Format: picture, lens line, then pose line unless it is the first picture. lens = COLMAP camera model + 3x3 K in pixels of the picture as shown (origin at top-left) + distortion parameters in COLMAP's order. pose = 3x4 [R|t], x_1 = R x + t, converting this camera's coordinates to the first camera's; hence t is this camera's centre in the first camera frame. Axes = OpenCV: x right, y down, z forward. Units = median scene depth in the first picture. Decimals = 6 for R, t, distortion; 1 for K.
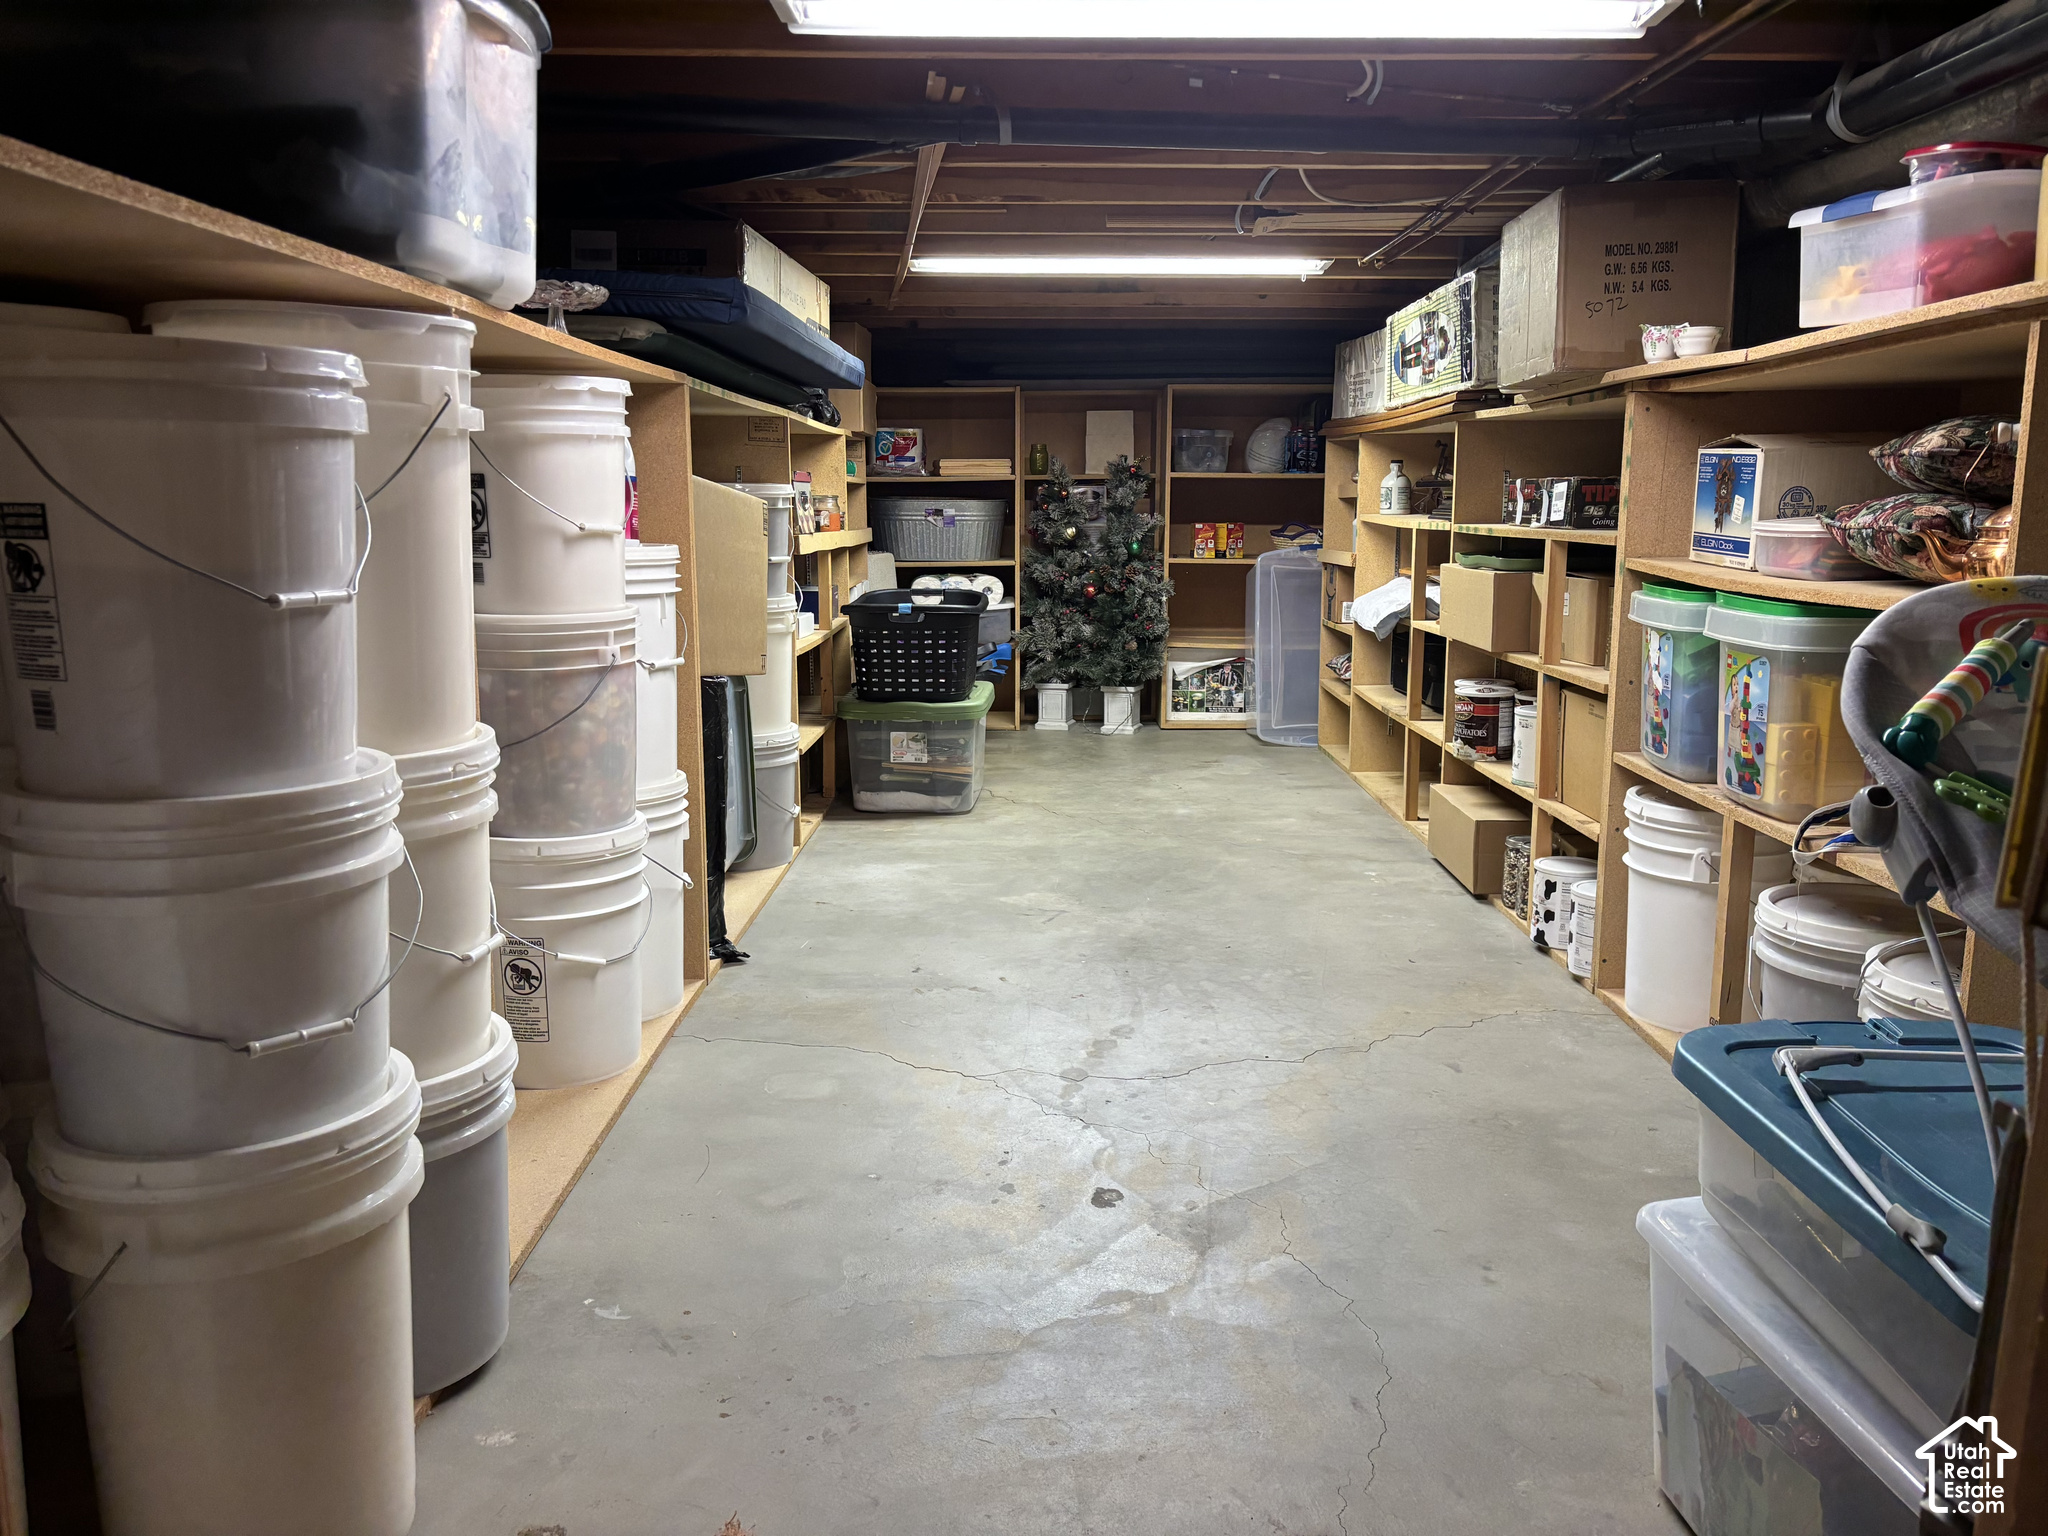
lens RADIAL K [[1562.1, 0, 1036.3], [0, 1562.1, 774.6], [0, 0, 1]] dist [0.057313, -0.015862]
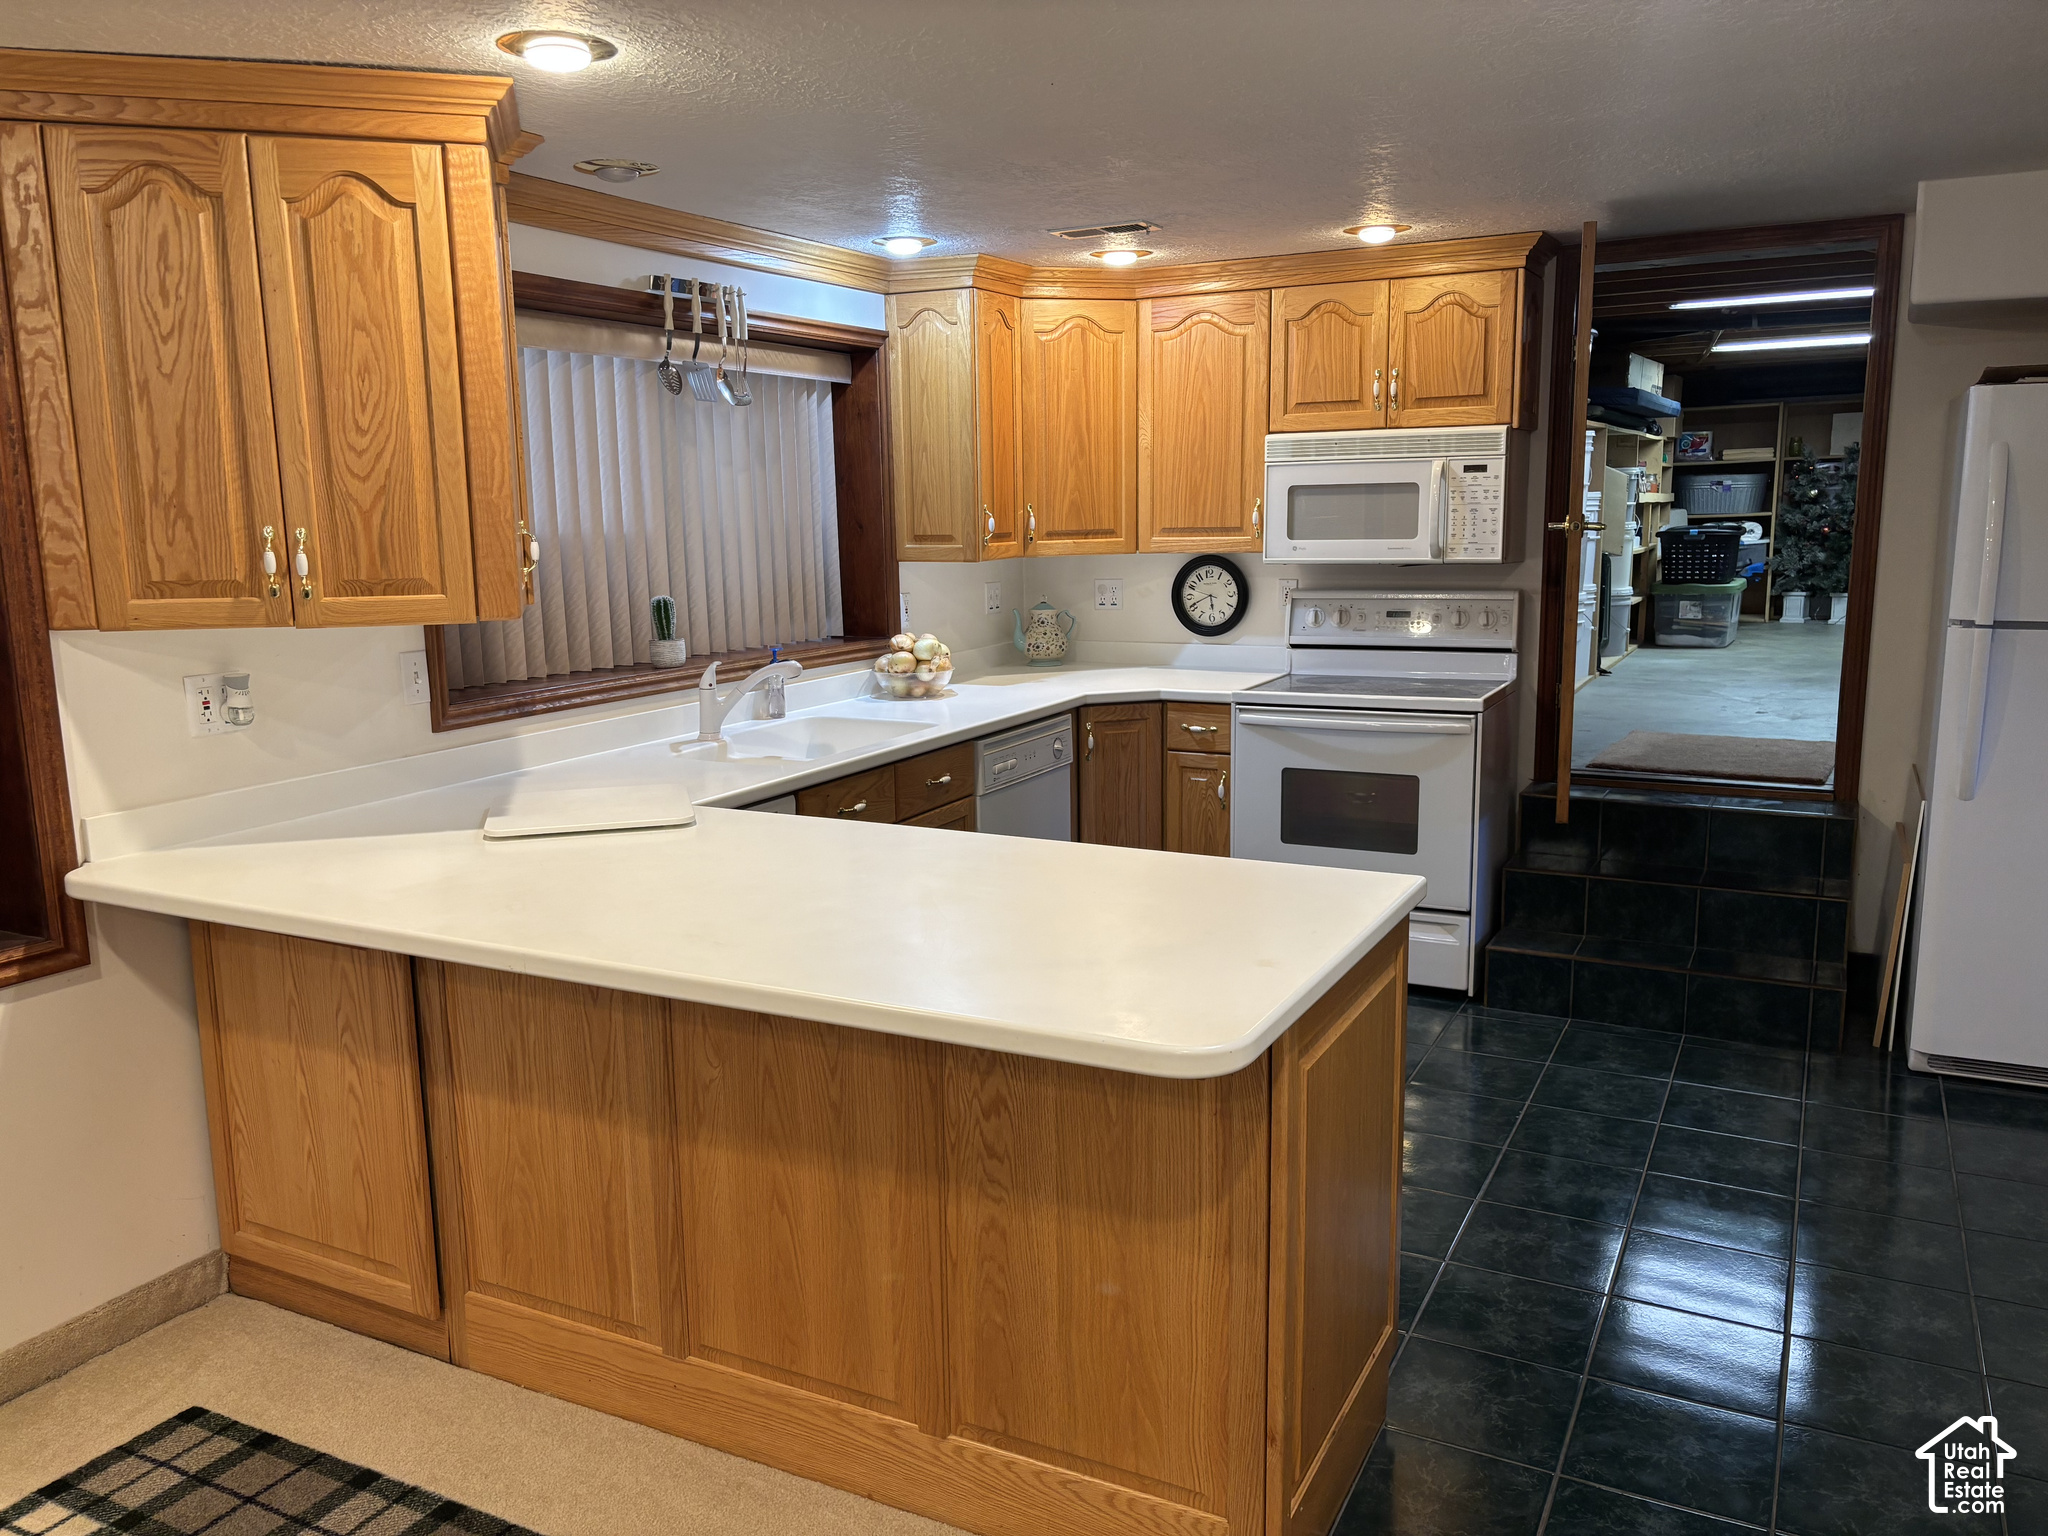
lens RADIAL K [[1562.1, 0, 1008.3], [0, 1562.1, 781.9], [0, 0, 1]] dist [0.057313, -0.015862]
pose [[0.884538, 0.059241, -0.462690, 0.063541], [-0.056881, 0.998199, 0.019064, 0.155500], [0.462986, 0.009455, 0.886315, -0.807760]]
